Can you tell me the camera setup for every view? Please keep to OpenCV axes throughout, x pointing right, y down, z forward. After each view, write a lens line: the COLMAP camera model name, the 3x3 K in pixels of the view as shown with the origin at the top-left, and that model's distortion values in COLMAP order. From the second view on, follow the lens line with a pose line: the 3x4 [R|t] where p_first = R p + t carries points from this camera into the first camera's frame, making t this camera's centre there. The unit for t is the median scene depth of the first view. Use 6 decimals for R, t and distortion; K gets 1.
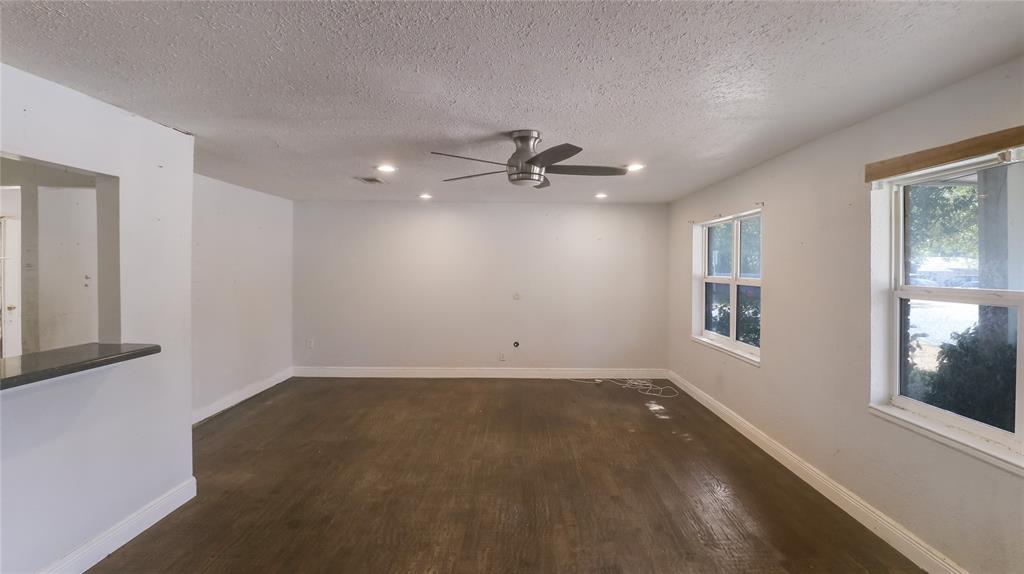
lens RADIAL K [[485.9, 0, 512.9], [0, 485.9, 279.9], [0, 0, 1]] dist [-0.015259, -0.001739]
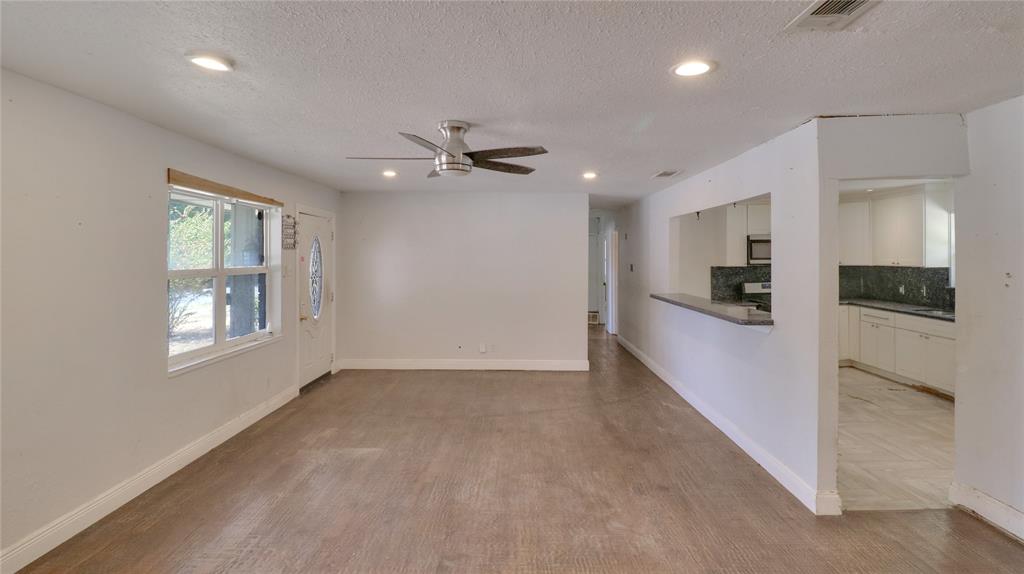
lens RADIAL K [[485.9, 0, 522.4], [0, 485.9, 257.5], [0, 0, 1]] dist [-0.015259, -0.001739]
pose [[-0.999768, -0.008223, -0.019902, -0.089903], [-0.008449, 0.999900, 0.011319, -0.038758], [0.019807, 0.011484, -0.999738, 1.894963]]
